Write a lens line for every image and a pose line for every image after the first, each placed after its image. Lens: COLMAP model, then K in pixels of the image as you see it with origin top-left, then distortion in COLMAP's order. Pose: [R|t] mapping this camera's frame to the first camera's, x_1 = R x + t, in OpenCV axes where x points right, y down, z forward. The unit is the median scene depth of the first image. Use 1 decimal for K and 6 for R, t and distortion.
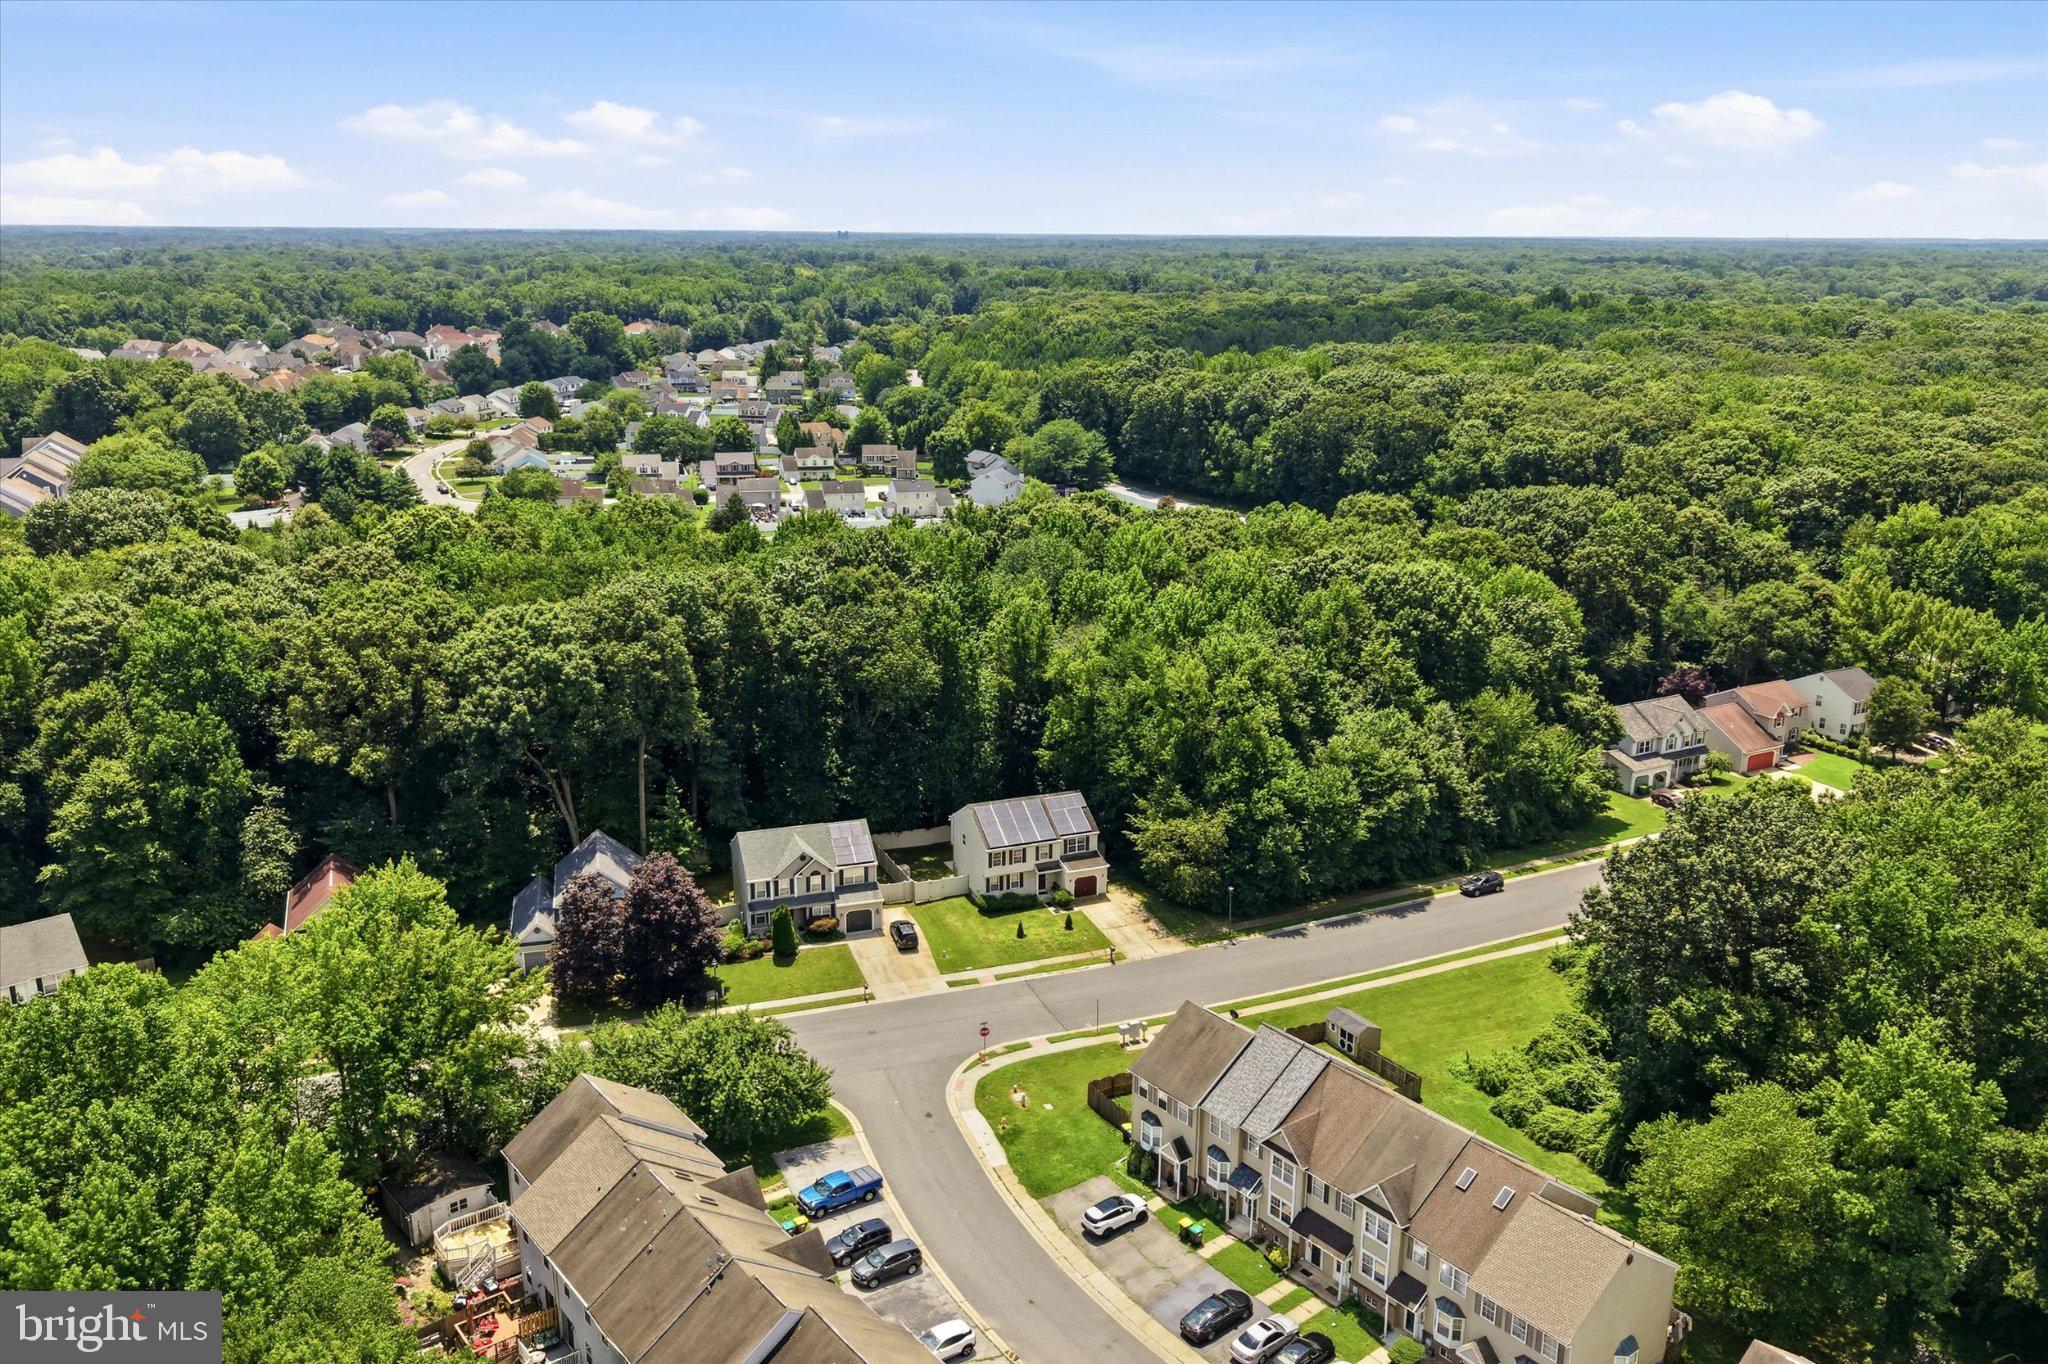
lens RADIAL K [[1629.6, 0, 1004.7], [0, 1629.6, 668.1], [0, 0, 1]] dist [0.033117, -0.079791]
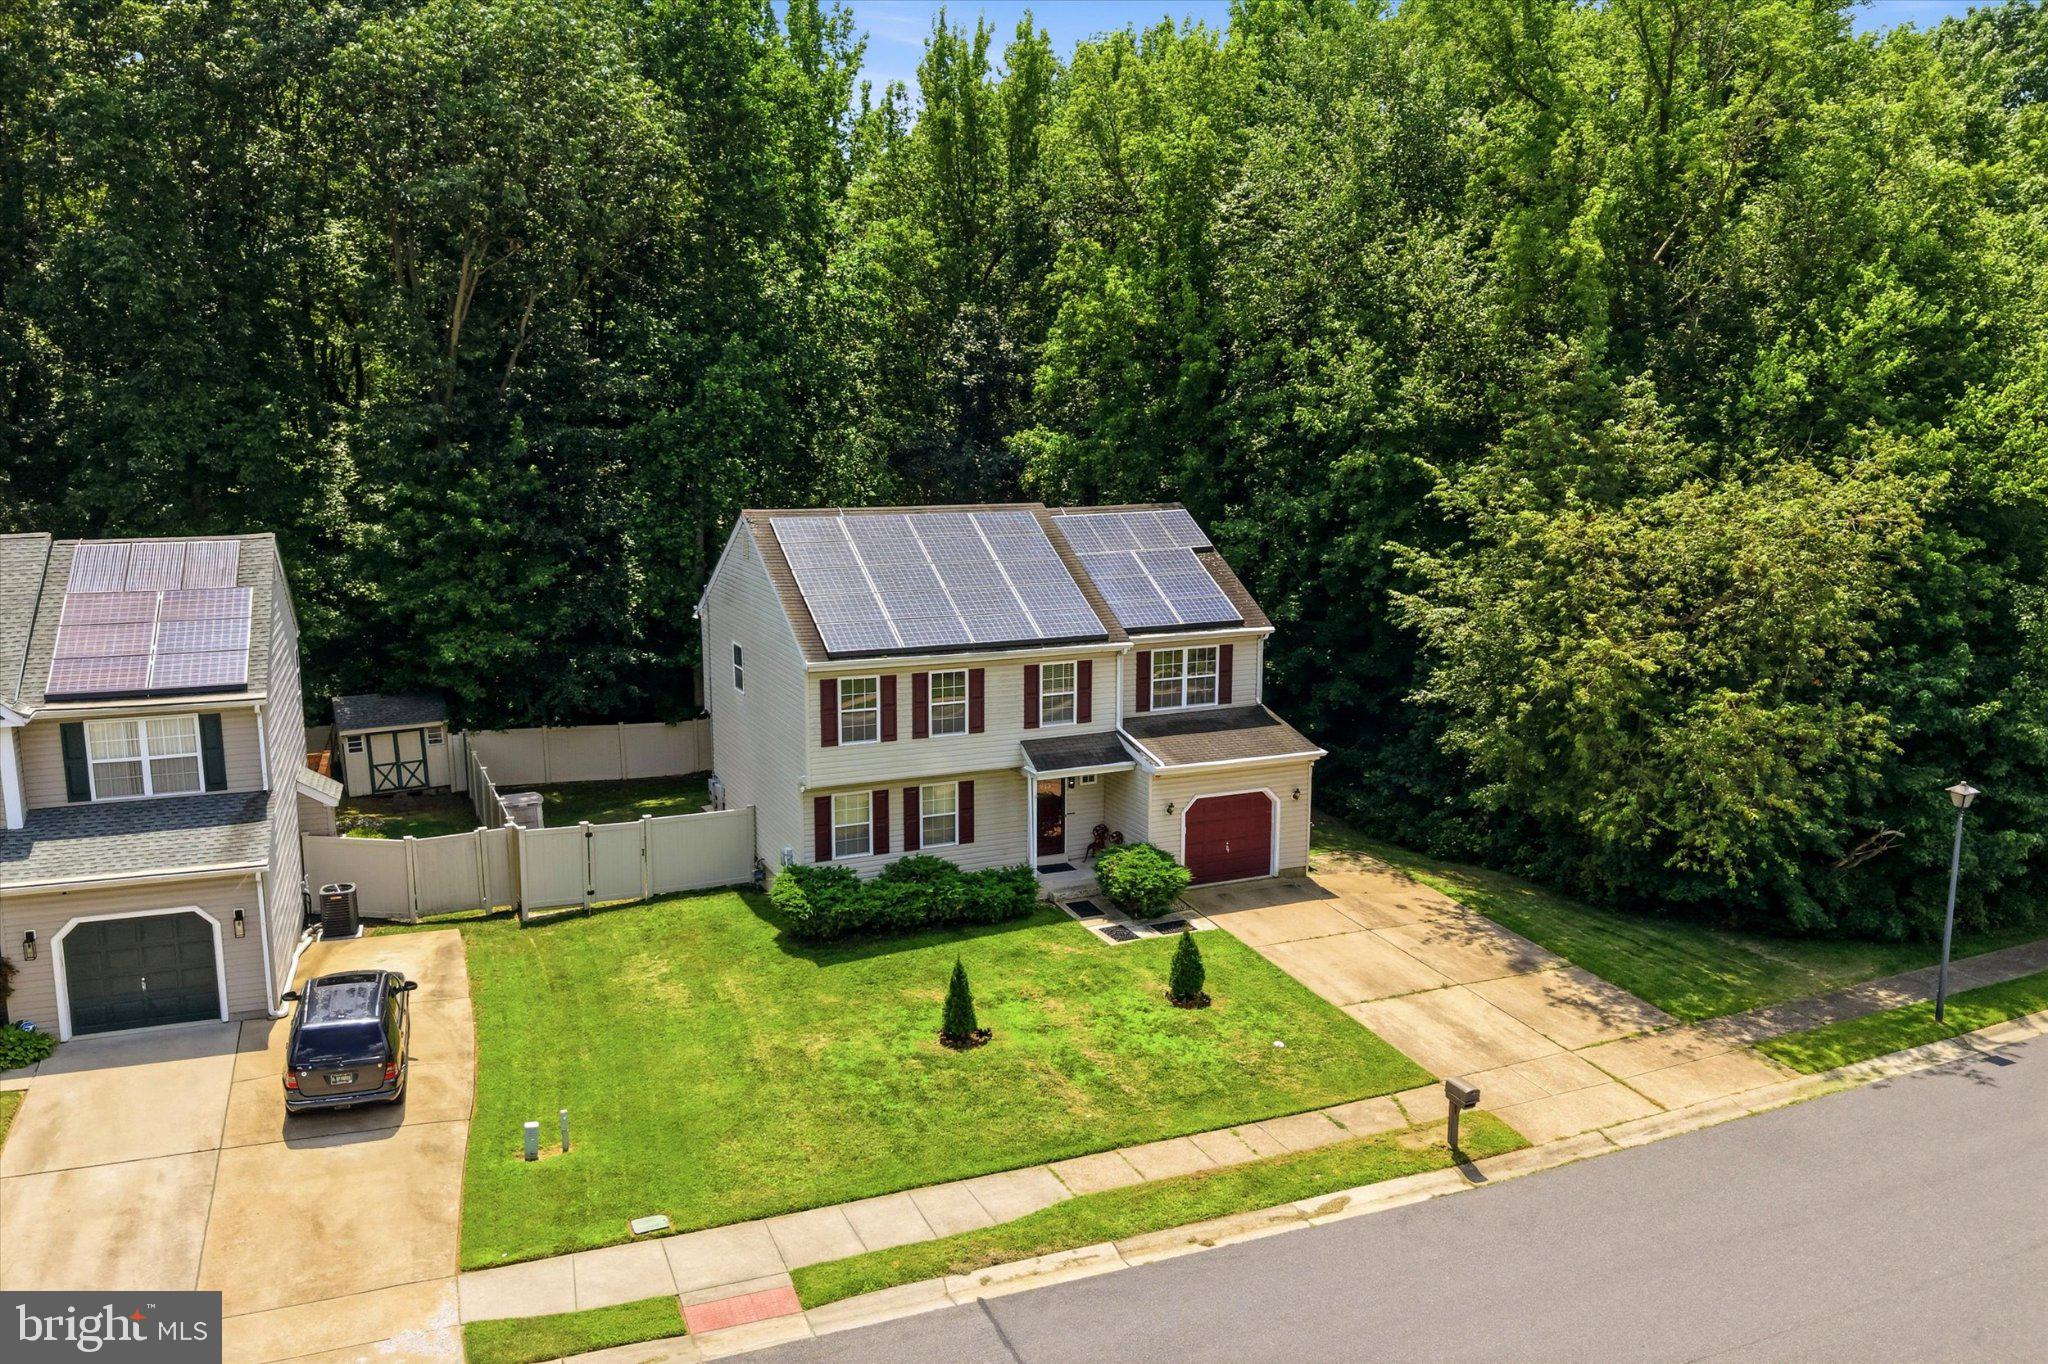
lens RADIAL K [[1629.6, 0, 1028.9], [0, 1629.6, 666.7], [0, 0, 1]] dist [0.033117, -0.079791]
pose [[0.999082, -0.007439, 0.042182, 0.009672], [0.011419, 0.995420, -0.094913, 0.132260], [-0.041283, 0.095307, 0.994591, 0.762721]]
